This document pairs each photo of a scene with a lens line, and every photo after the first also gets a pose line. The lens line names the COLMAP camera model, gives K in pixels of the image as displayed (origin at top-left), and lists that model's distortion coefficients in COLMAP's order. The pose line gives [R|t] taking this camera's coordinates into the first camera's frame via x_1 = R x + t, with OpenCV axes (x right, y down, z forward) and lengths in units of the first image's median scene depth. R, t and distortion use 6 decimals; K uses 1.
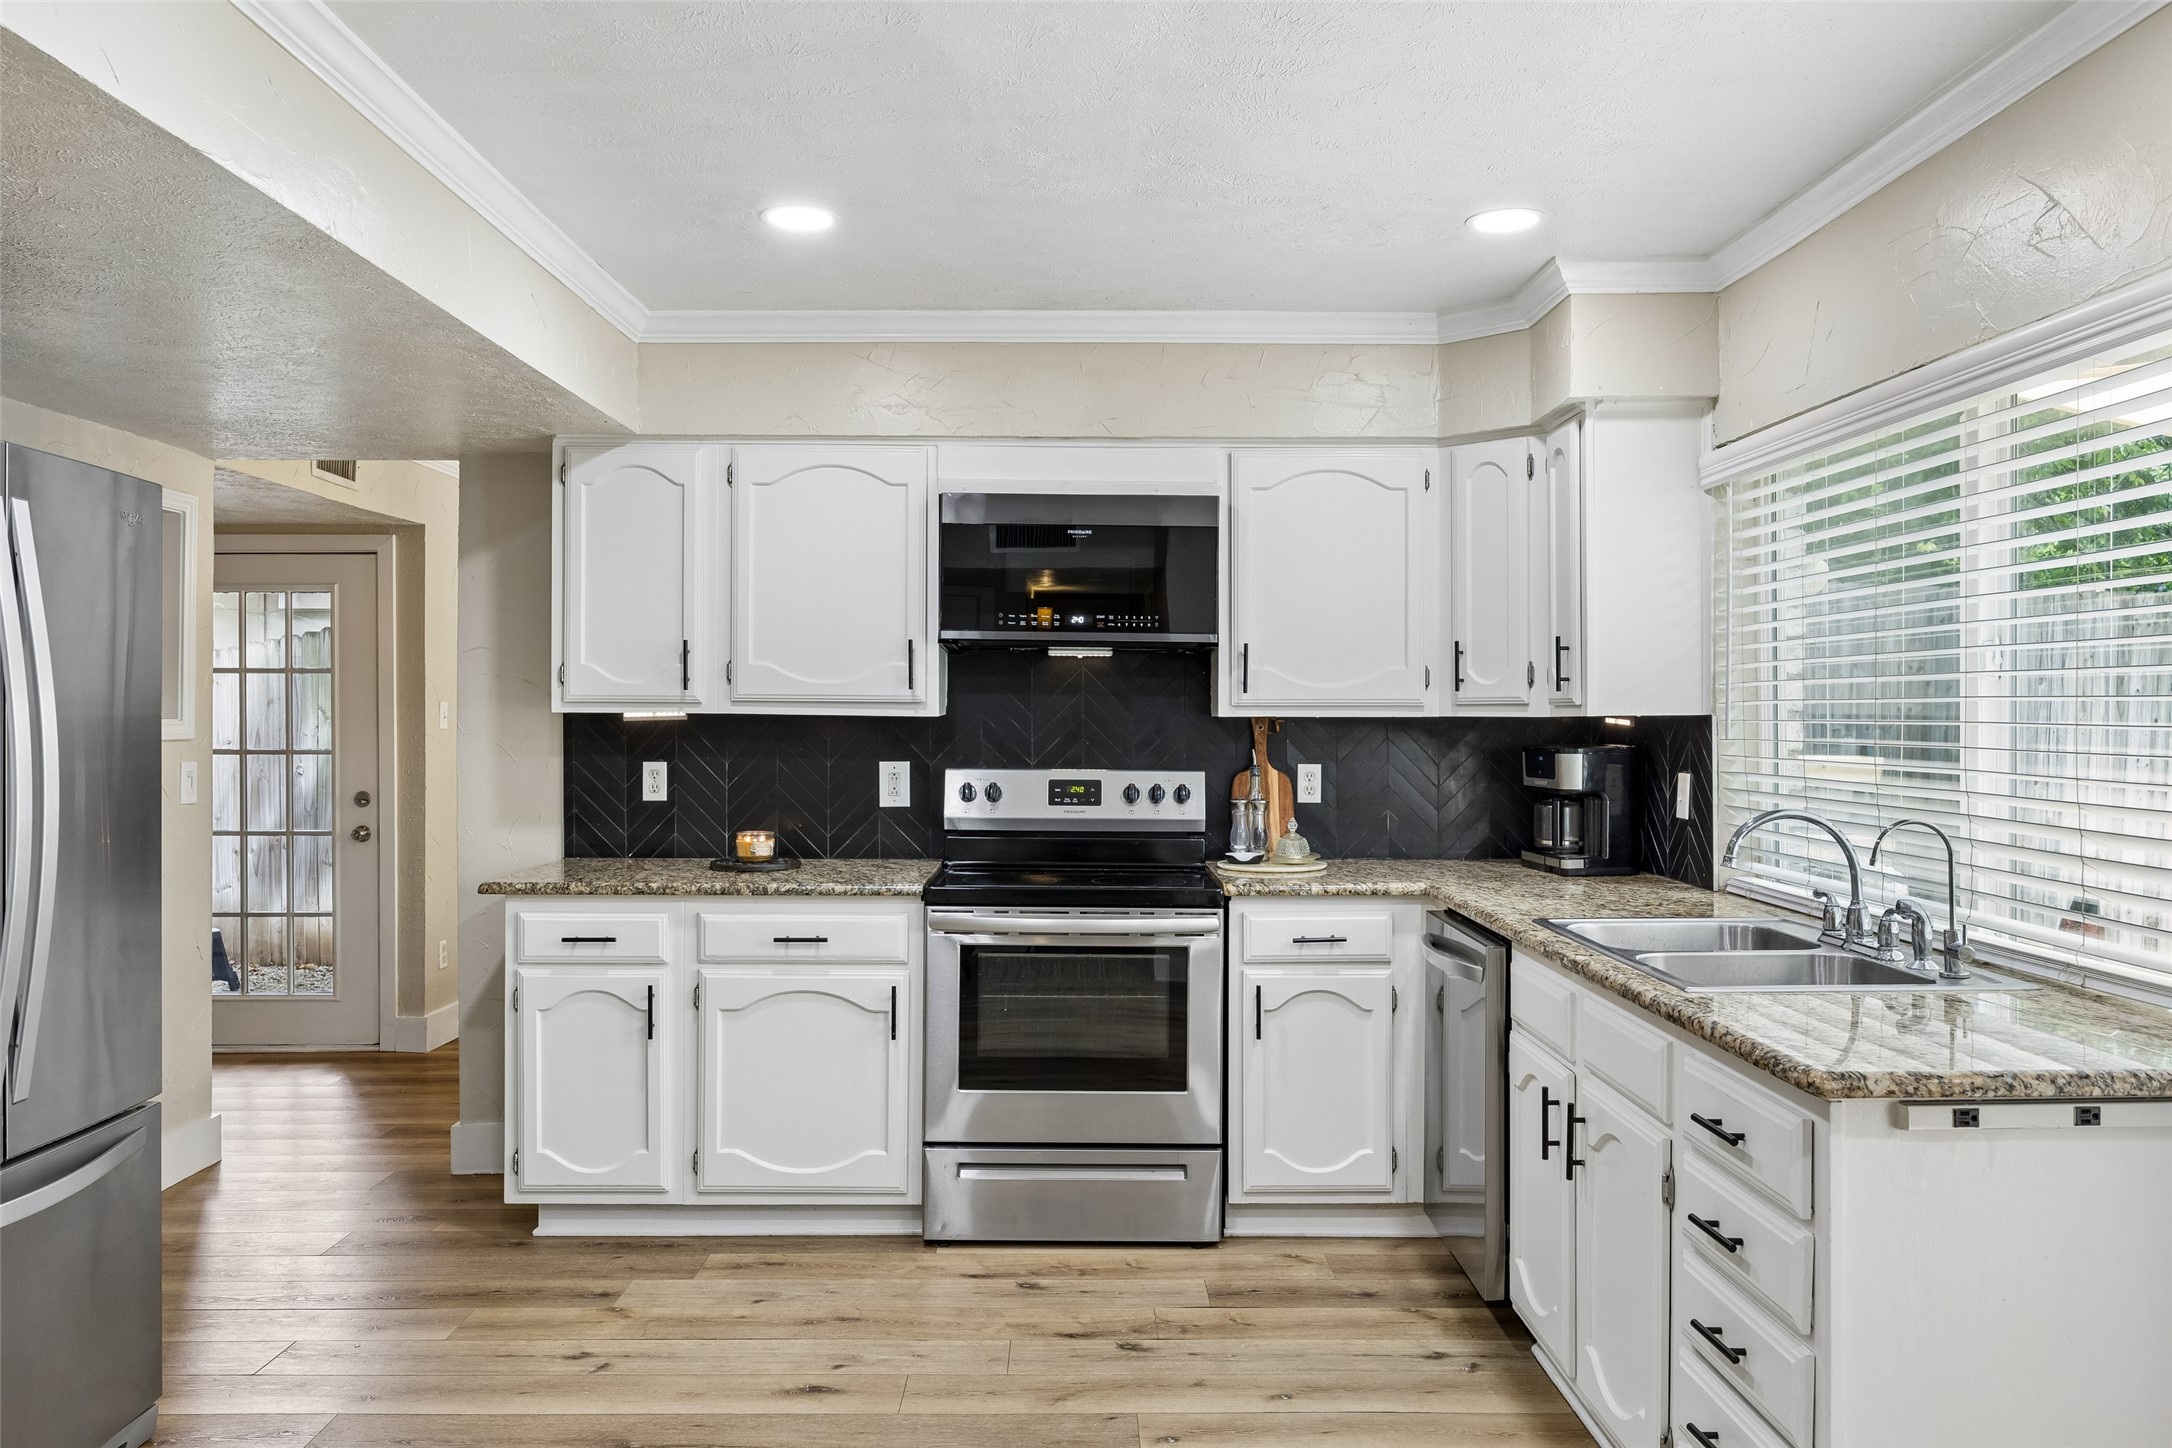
lens RADIAL K [[1575.2, 0, 1086.0], [0, 1575.2, 724.0], [0, 0, 1]] dist [-0.003335, -0.001951]
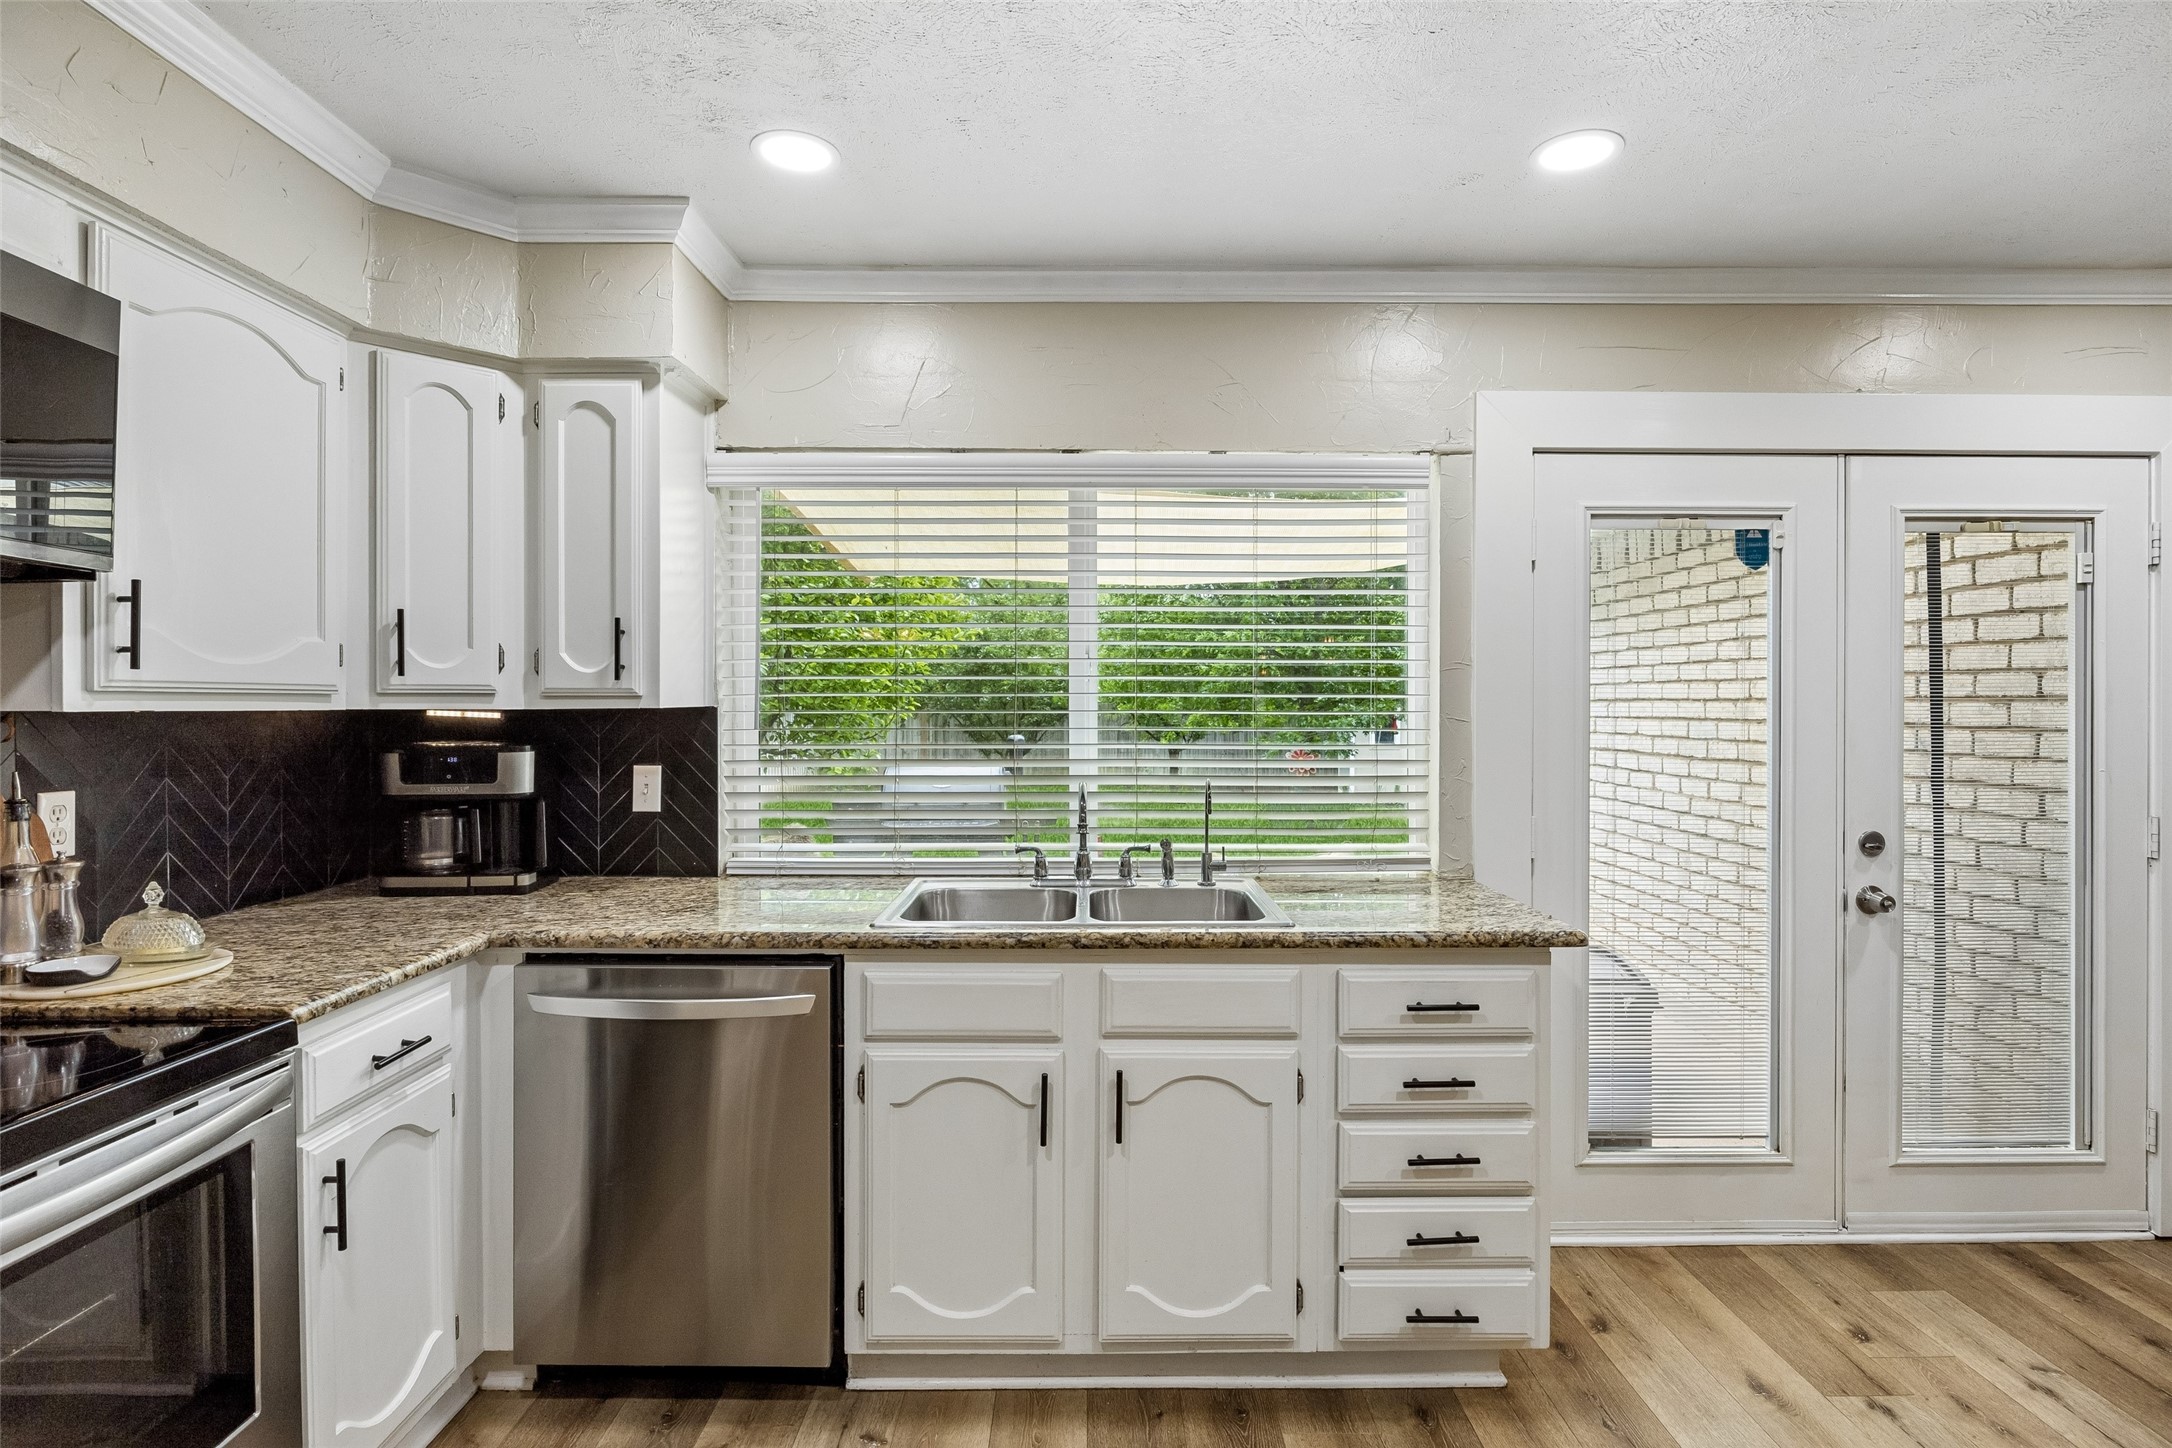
lens RADIAL K [[1092.2, 0, 1090.5], [0, 1092.2, 707.9], [0, 0, 1]] dist [-0.004950, -0.000532]
pose [[0.011659, -0.003171, 0.999927, -0.299087], [0.007081, 0.999970, 0.003088, -0.004933], [-0.999907, 0.007045, 0.011681, 0.707019]]
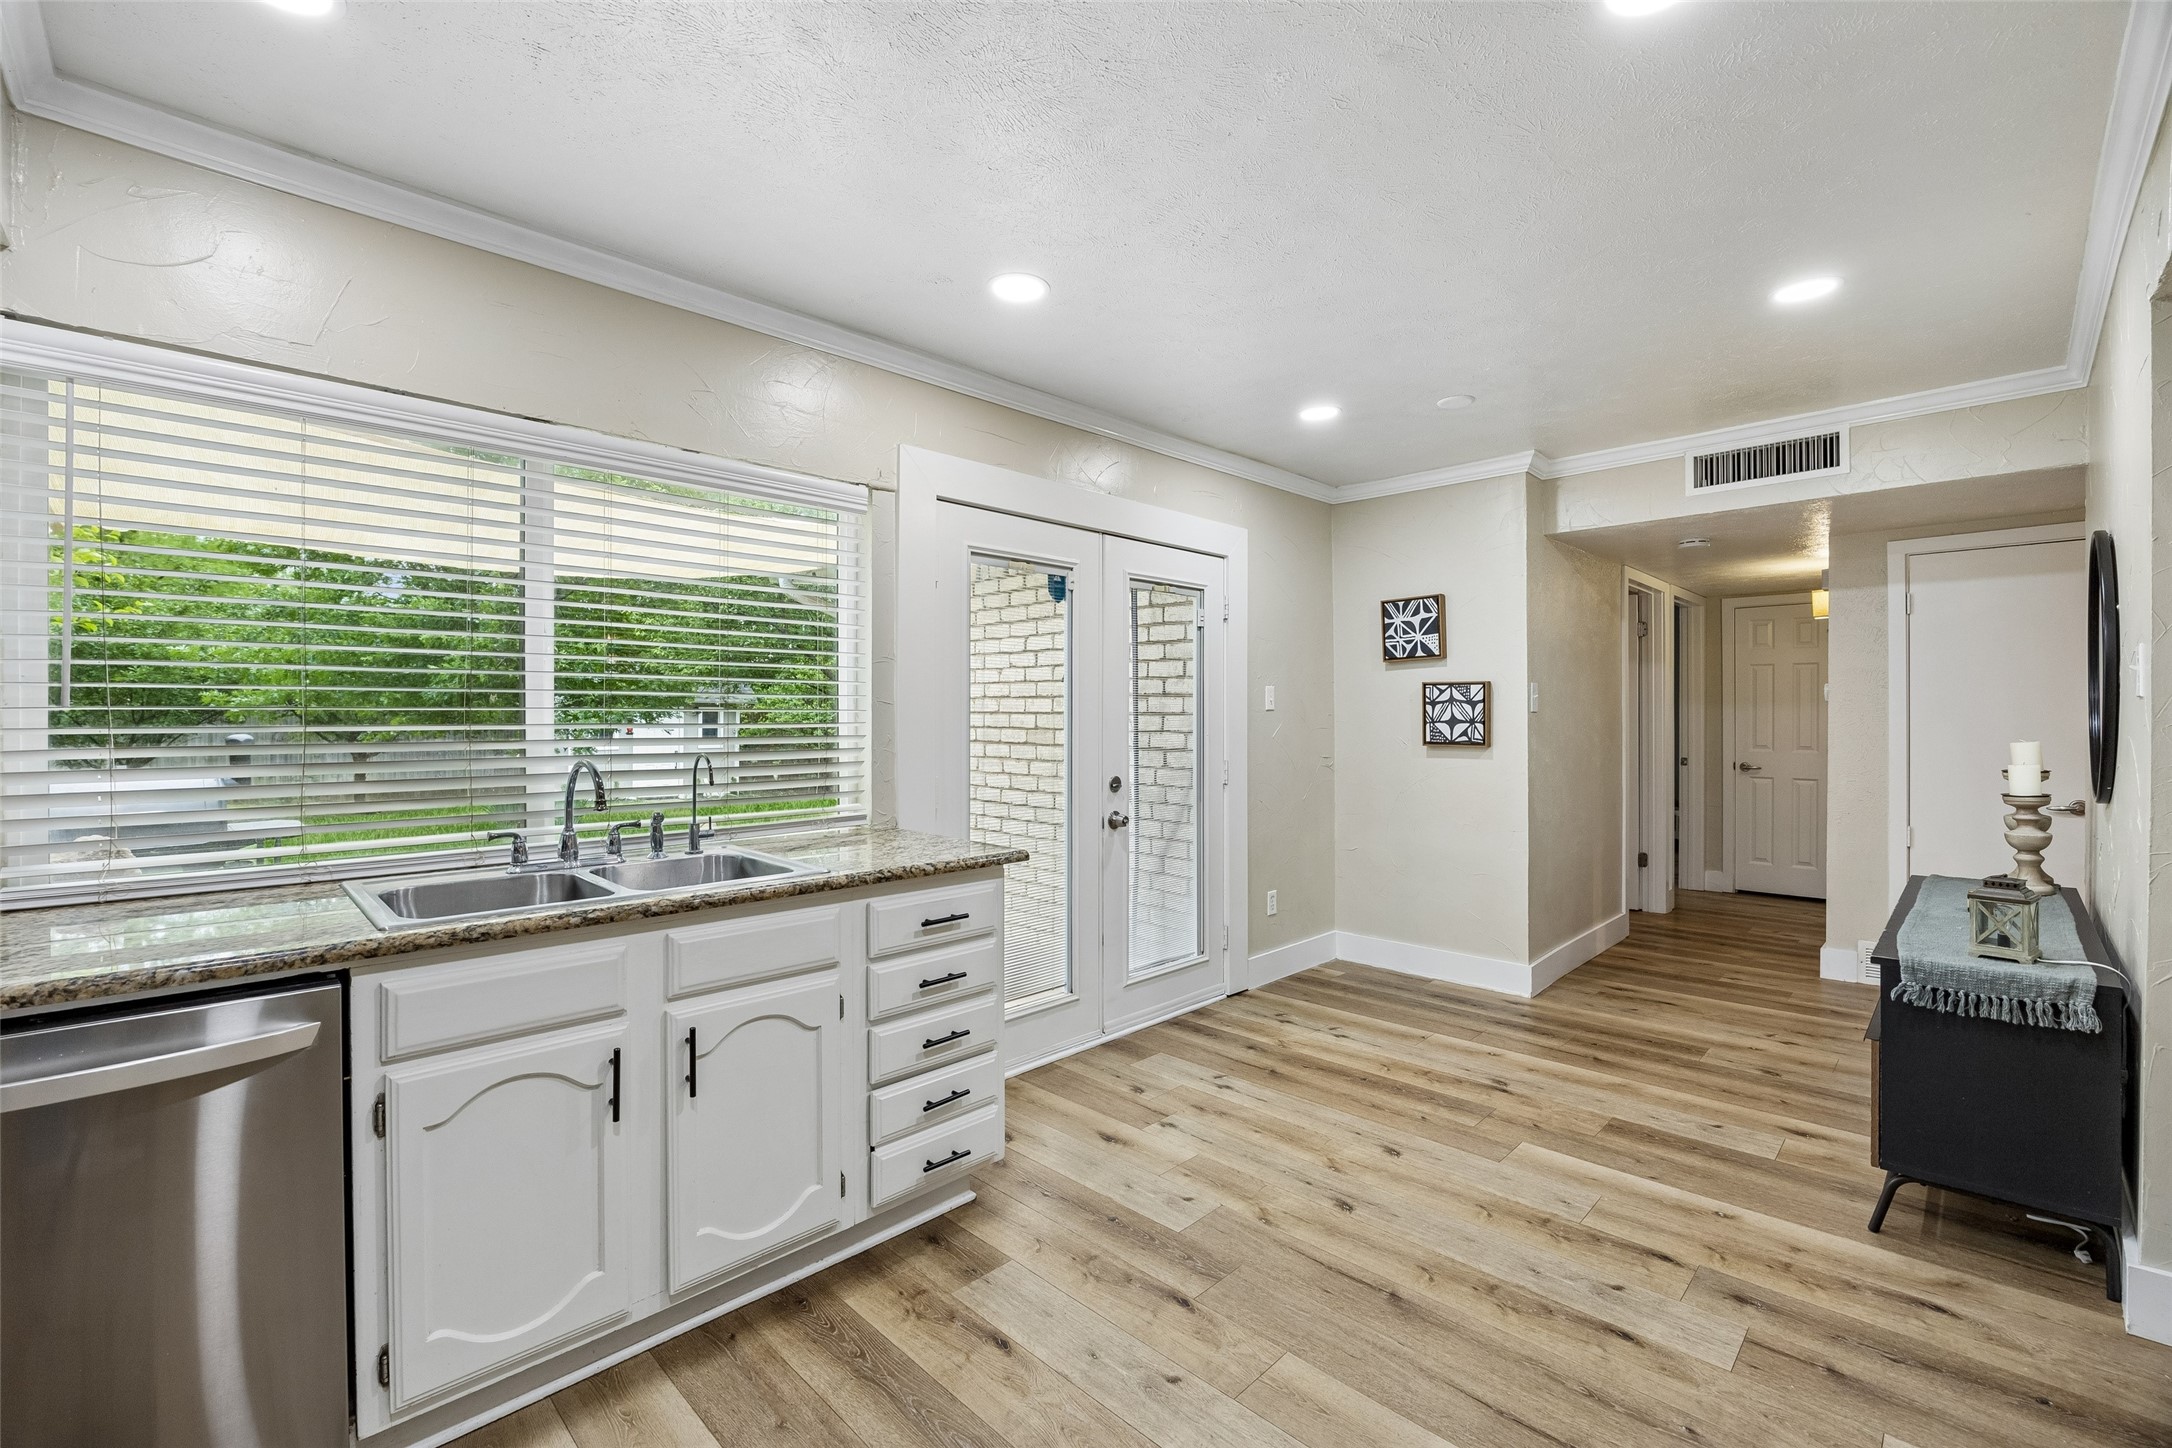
lens RADIAL K [[925.4, 0, 1096.9], [0, 925.4, 716.7], [0, 0, 1]] dist [-0.016103, 0.000079]
pose [[-0.699232, -0.003486, 0.714886, -0.247165], [0.004358, 0.999949, 0.009139, 0.011539], [-0.714881, 0.009505, -0.699181, 0.875105]]
